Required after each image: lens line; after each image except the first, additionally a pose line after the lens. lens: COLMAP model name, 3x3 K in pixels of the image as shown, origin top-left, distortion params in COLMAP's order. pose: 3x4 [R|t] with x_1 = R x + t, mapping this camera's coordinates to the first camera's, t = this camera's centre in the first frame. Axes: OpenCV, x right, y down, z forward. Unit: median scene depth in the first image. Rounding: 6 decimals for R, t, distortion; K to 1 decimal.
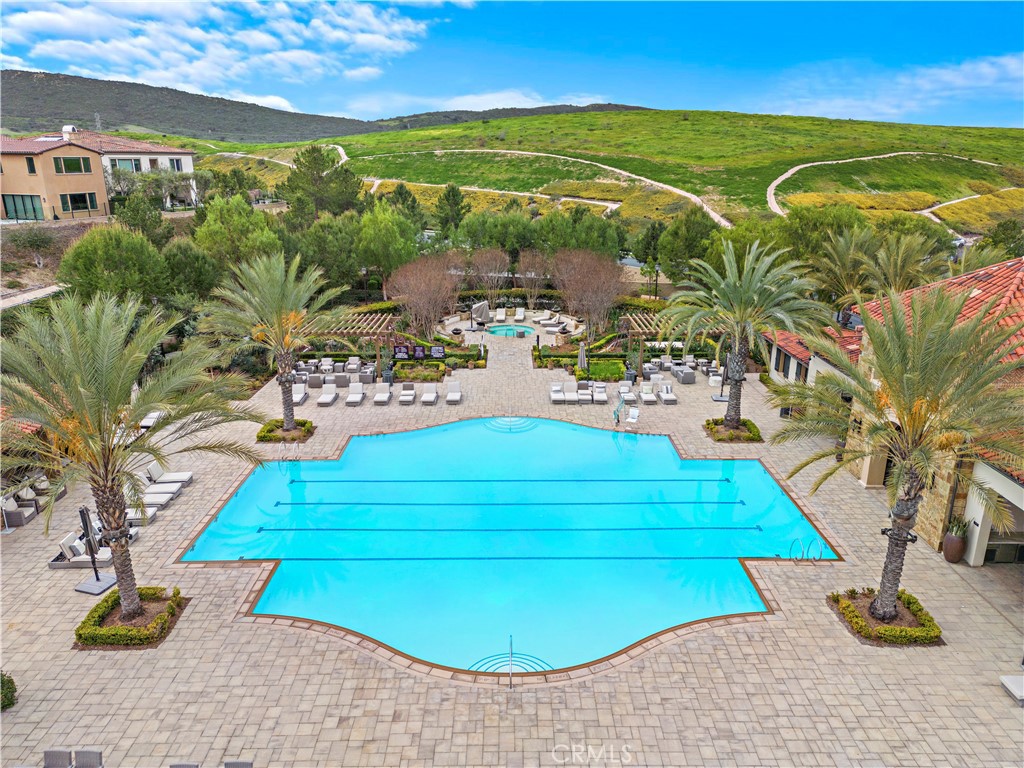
lens RADIAL K [[718.2, 0, 512.0], [0, 718.2, 384.0], [0, 0, 1]] dist [0.081940, -0.066341]
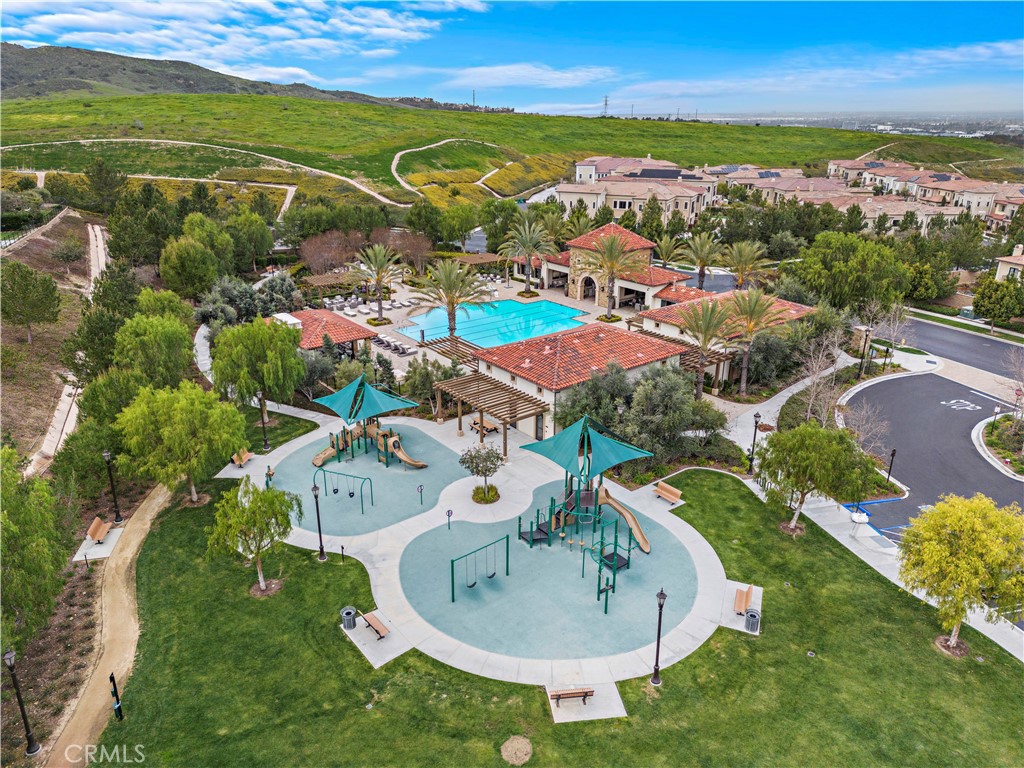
lens RADIAL K [[718.2, 0, 512.0], [0, 718.2, 384.0], [0, 0, 1]] dist [0.081940, -0.066341]
pose [[0.787938, -0.216461, 0.576453, -0.371164], [0.180421, 0.976245, 0.119972, 0.016562], [-0.588728, 0.009473, 0.808275, -0.301180]]
